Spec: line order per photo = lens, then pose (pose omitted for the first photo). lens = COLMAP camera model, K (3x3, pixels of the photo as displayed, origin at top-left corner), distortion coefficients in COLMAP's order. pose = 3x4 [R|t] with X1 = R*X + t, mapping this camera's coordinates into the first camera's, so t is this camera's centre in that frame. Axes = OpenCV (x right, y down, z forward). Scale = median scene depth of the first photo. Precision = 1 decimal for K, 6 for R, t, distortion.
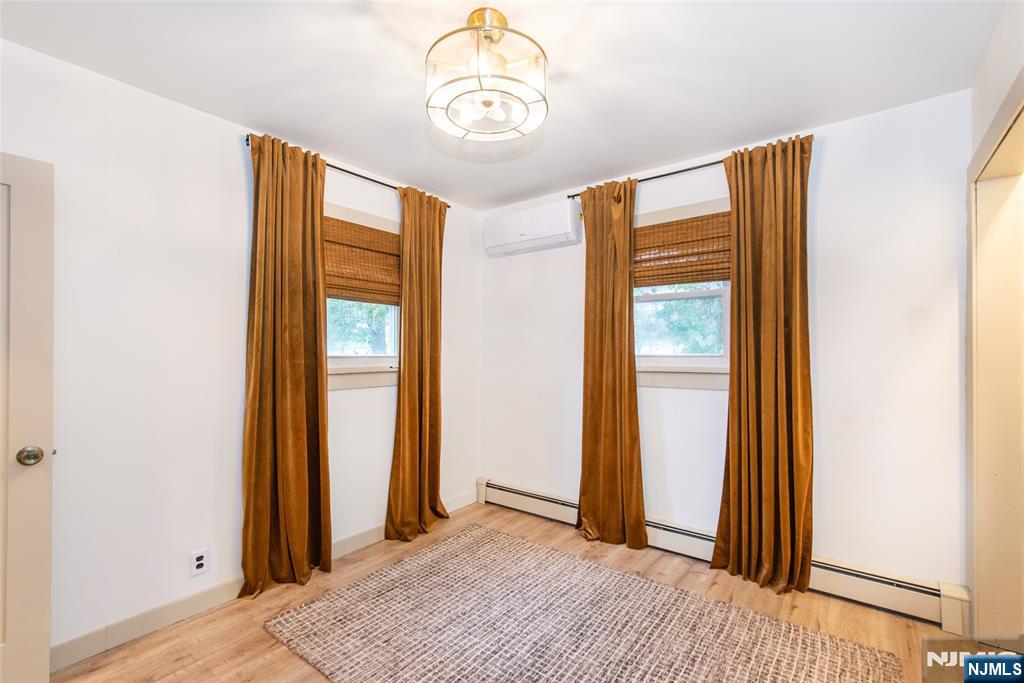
lens RADIAL K [[464.6, 0, 510.4], [0, 464.6, 344.1], [0, 0, 1]] dist [0.013668, -0.000356]
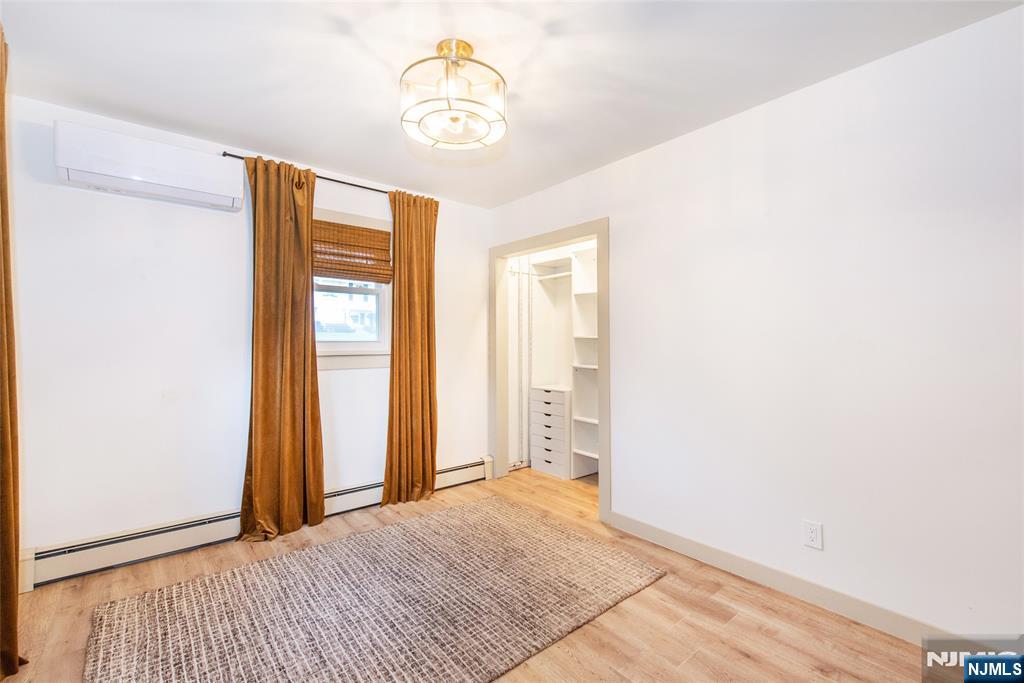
lens RADIAL K [[432.7, 0, 512.0], [0, 432.7, 341.5], [0, 0, 1]] dist [0.003864, 0.000328]
pose [[0.222232, 0.009570, 0.974947, -0.637886], [-0.009934, 0.999922, -0.007551, 0.030599], [-0.974943, -0.008007, 0.222310, 0.382373]]
